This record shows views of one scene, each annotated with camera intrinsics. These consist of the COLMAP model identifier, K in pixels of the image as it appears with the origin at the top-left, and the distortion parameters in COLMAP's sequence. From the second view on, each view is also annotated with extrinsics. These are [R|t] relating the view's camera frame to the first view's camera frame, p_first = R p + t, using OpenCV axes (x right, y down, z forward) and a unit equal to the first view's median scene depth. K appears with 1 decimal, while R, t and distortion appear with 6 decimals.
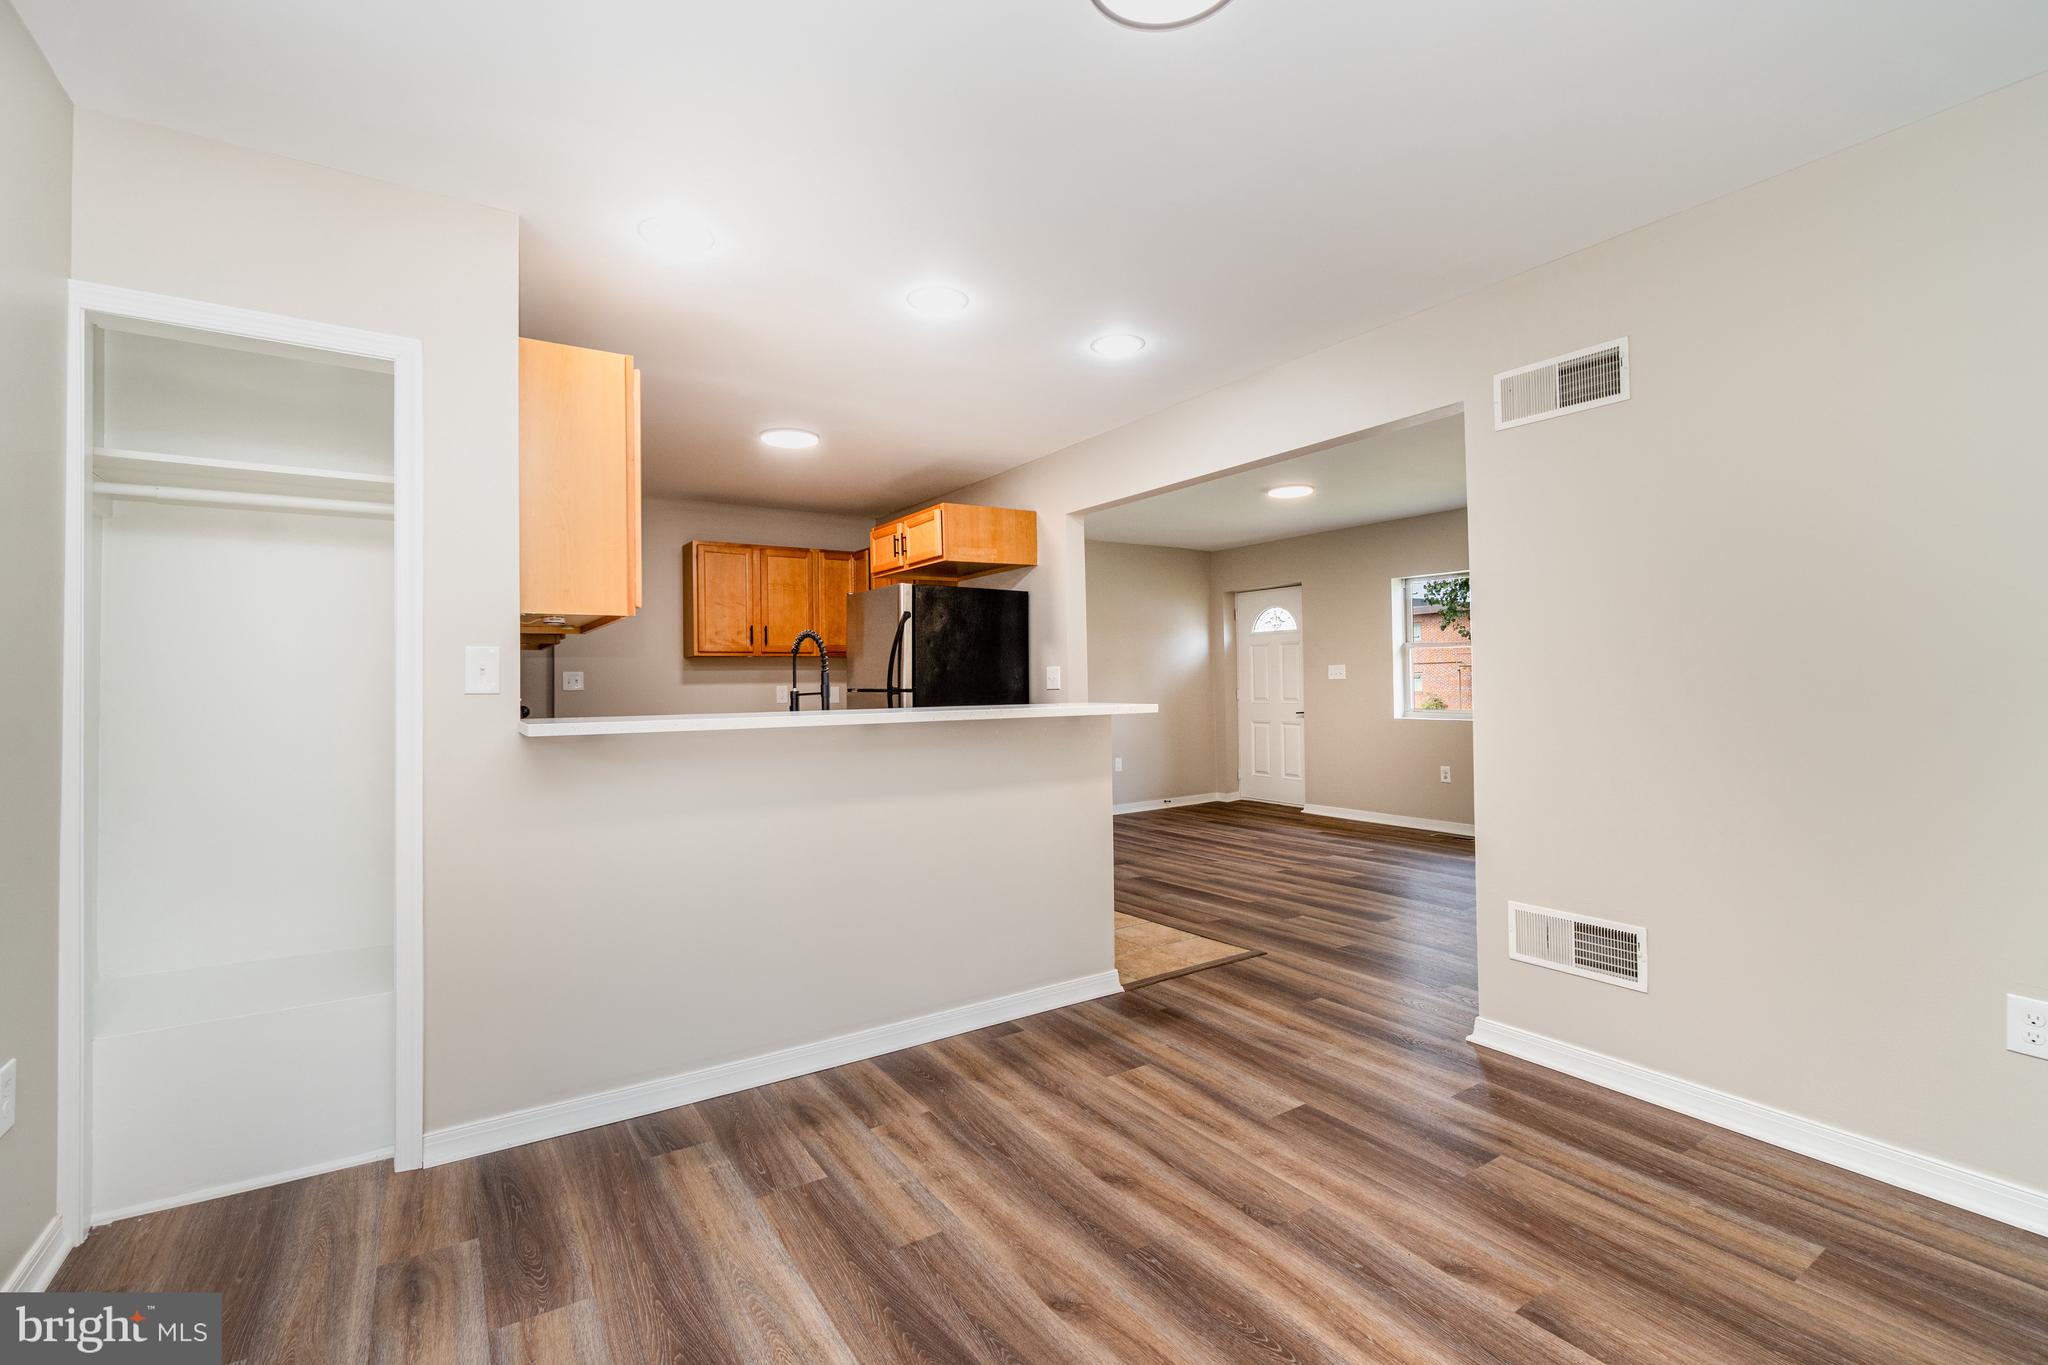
lens RADIAL K [[896.6, 0, 1021.3], [0, 896.6, 677.0], [0, 0, 1]] dist [0.015586, 0.000621]
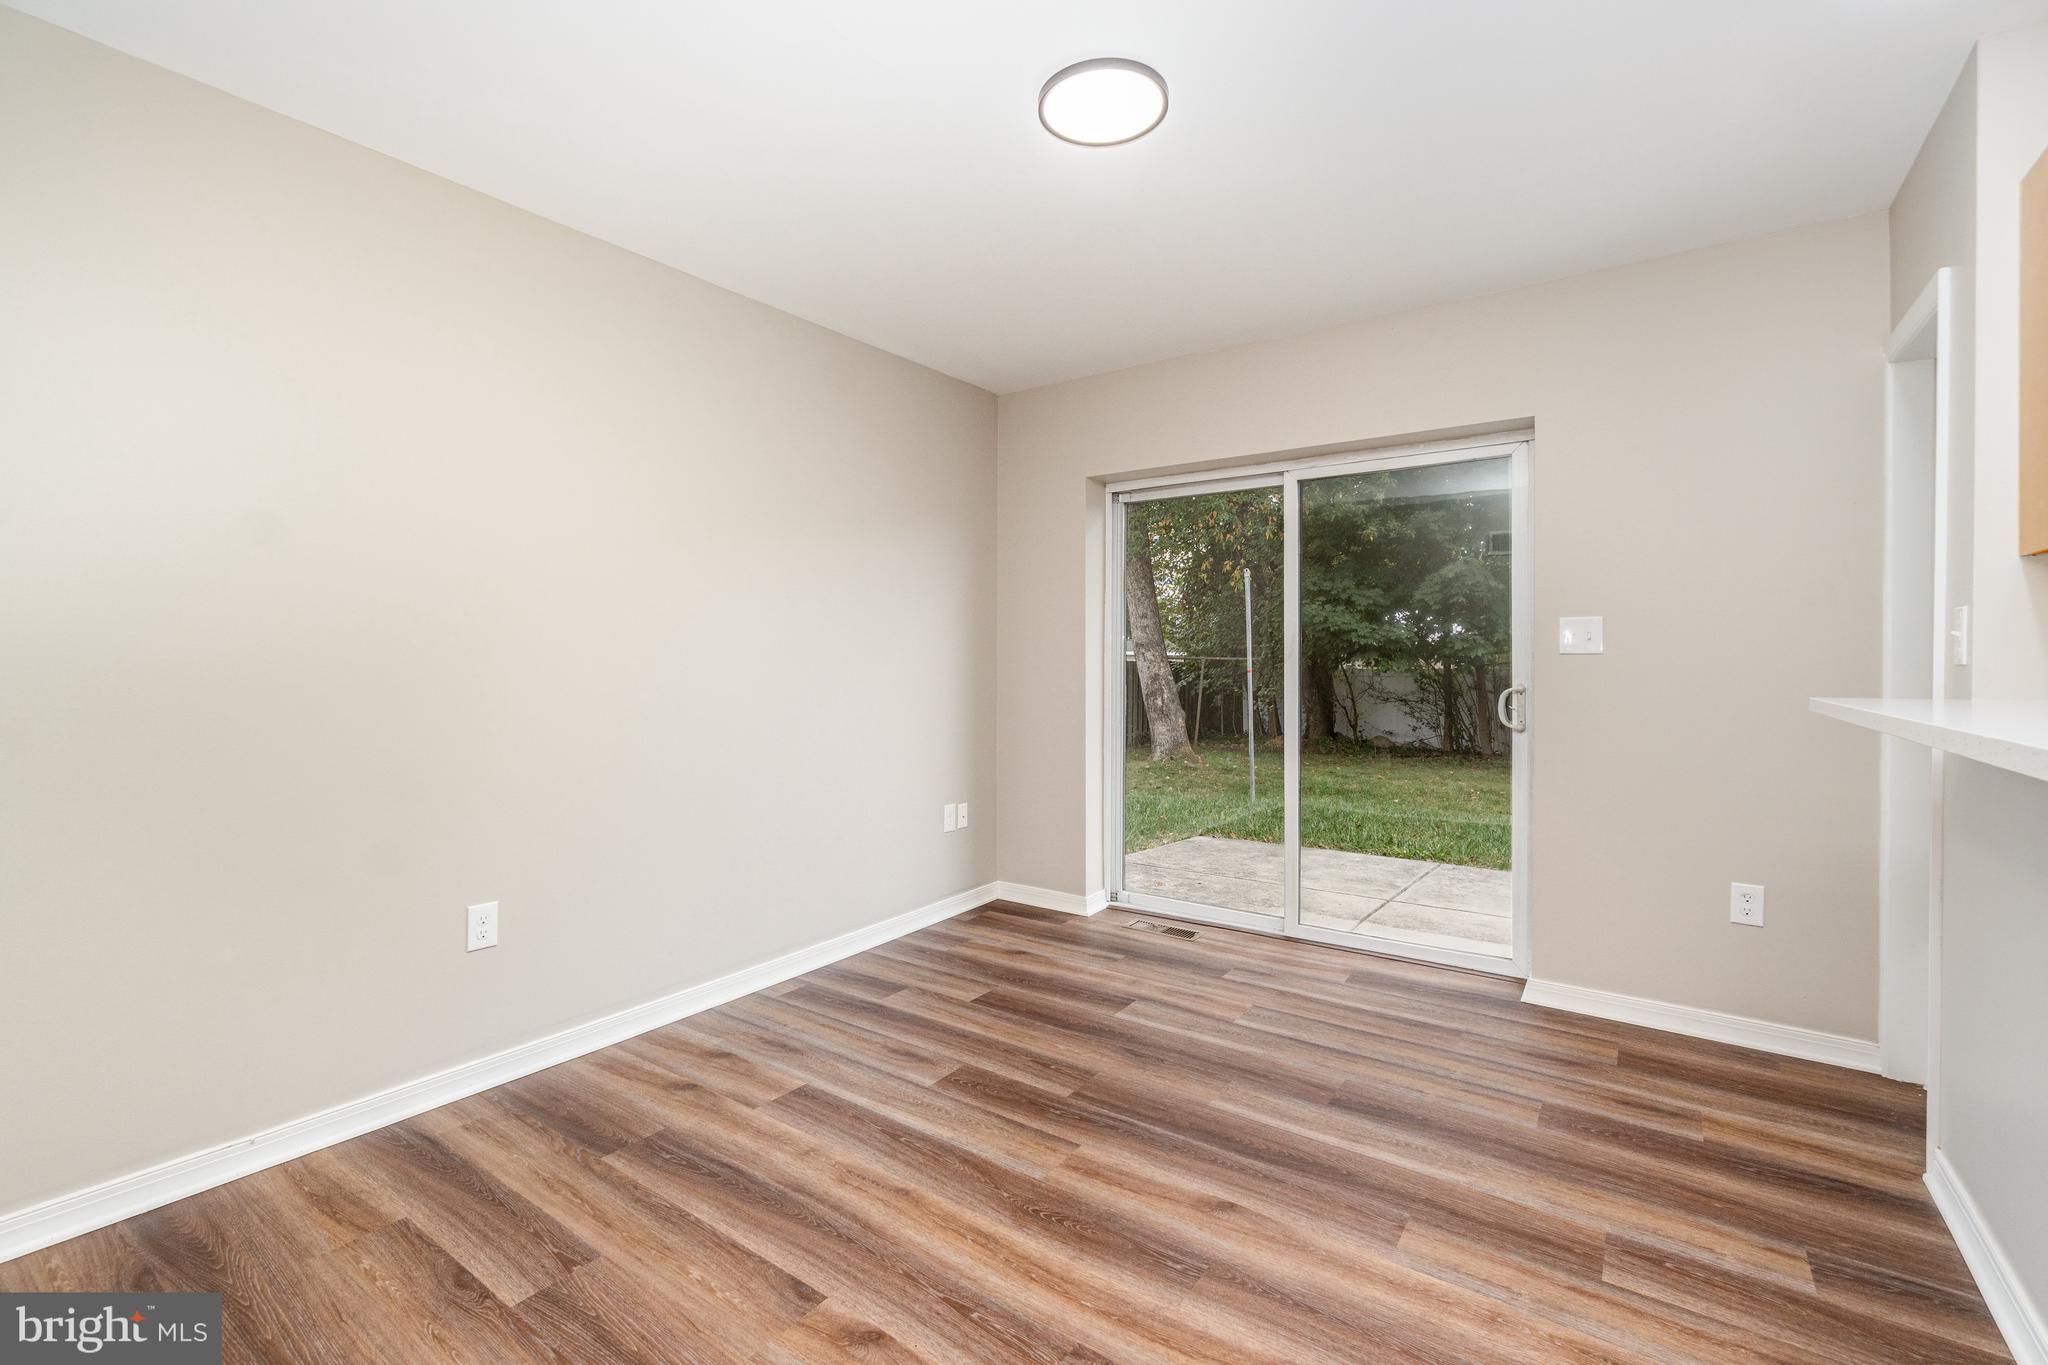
lens RADIAL K [[896.6, 0, 1025.4], [0, 896.6, 675.5], [0, 0, 1]] dist [0.015586, 0.000621]
pose [[-0.931553, 0.008706, -0.363502, 0.647282], [0.006982, 0.999957, 0.006055, 0.017256], [0.363539, 0.003102, -0.931574, 1.854869]]
